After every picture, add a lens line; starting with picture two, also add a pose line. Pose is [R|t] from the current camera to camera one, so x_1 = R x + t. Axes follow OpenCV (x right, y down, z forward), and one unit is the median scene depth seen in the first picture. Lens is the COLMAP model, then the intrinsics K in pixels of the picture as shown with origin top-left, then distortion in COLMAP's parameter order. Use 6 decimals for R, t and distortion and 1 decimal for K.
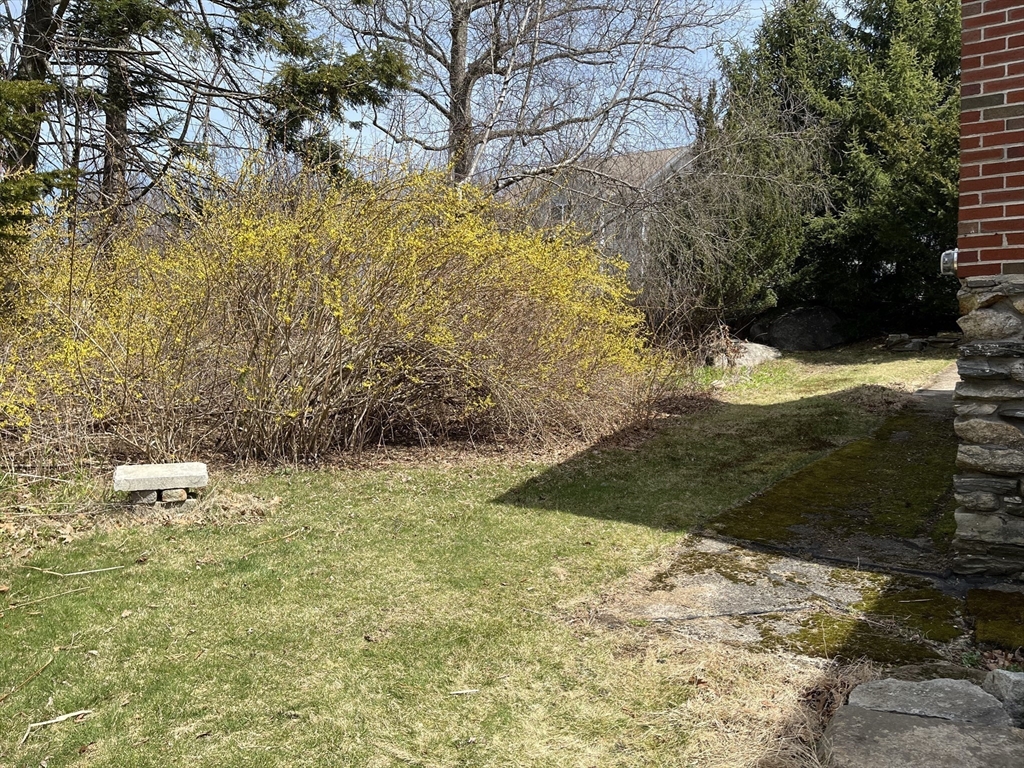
lens RADIAL K [[769.8, 0, 513.2], [0, 769.8, 385.1], [0, 0, 1]] dist [0.027327, -0.030282]
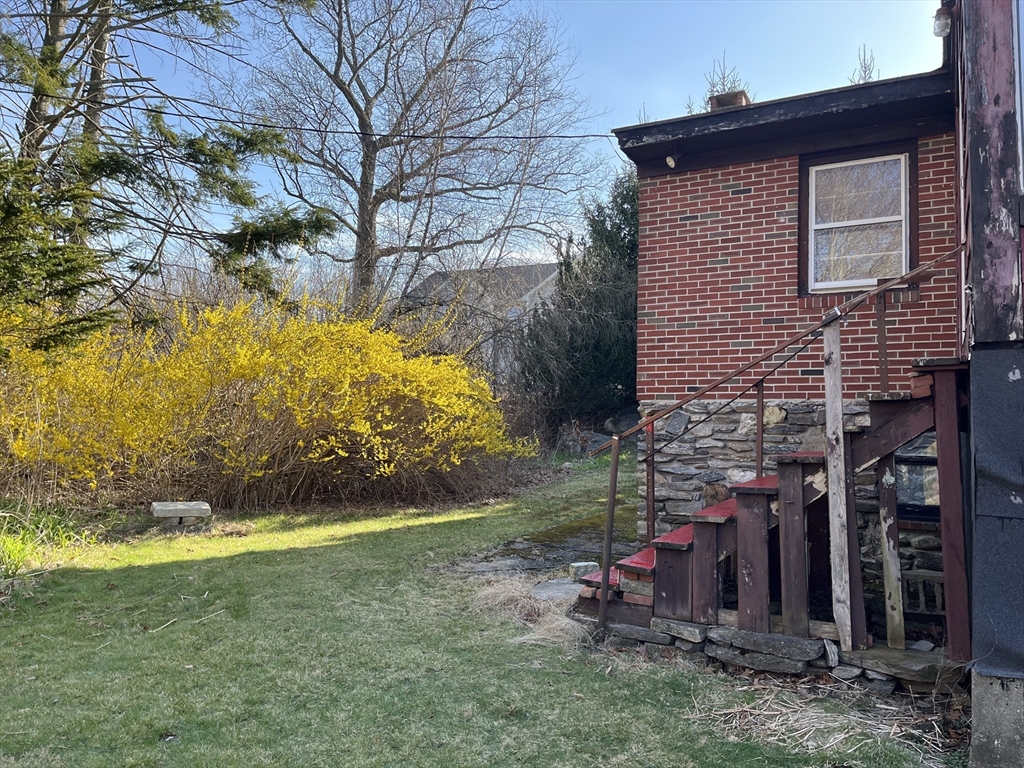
lens RADIAL K [[769.8, 0, 513.6], [0, 769.8, 383.0], [0, 0, 1]] dist [0.027327, -0.030282]
pose [[0.990797, 0.029024, 0.132205, 0.002865], [-0.012993, 0.992624, -0.120538, 0.010105], [-0.134729, 0.117711, 0.983866, -0.172052]]
